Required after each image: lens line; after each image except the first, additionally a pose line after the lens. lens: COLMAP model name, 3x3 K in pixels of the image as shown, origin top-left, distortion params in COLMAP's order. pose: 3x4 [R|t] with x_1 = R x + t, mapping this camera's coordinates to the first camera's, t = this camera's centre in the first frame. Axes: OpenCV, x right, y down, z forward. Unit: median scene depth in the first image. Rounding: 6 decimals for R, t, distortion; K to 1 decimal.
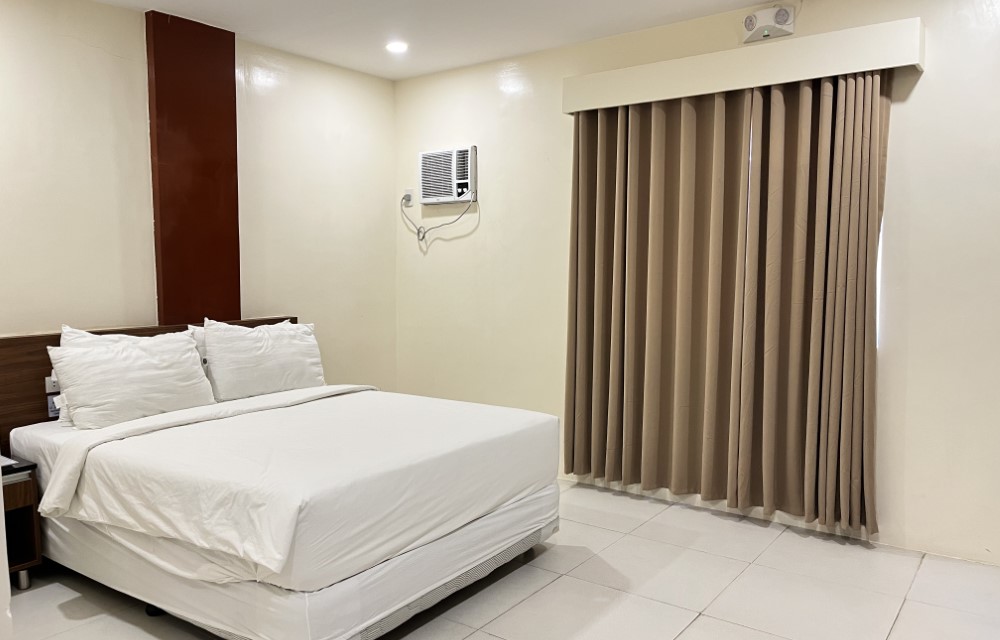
lens RADIAL K [[758.4, 0, 500.0], [0, 758.4, 320.0], [0, 0, 1]] dist [0.068900, -0.095054]
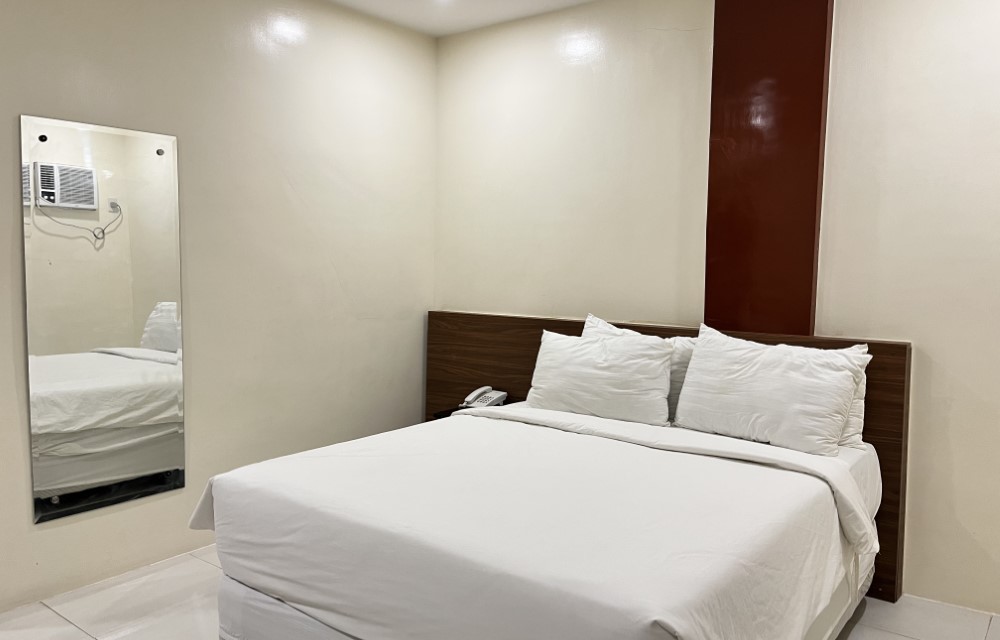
lens RADIAL K [[758.4, 0, 500.0], [0, 758.4, 320.0], [0, 0, 1]] dist [0.068900, -0.095054]
pose [[-0.035046, 0.083096, -0.995925, 0.495151], [-0.088544, 0.992360, 0.085914, -0.066243], [0.995456, 0.091194, -0.027421, 0.922720]]
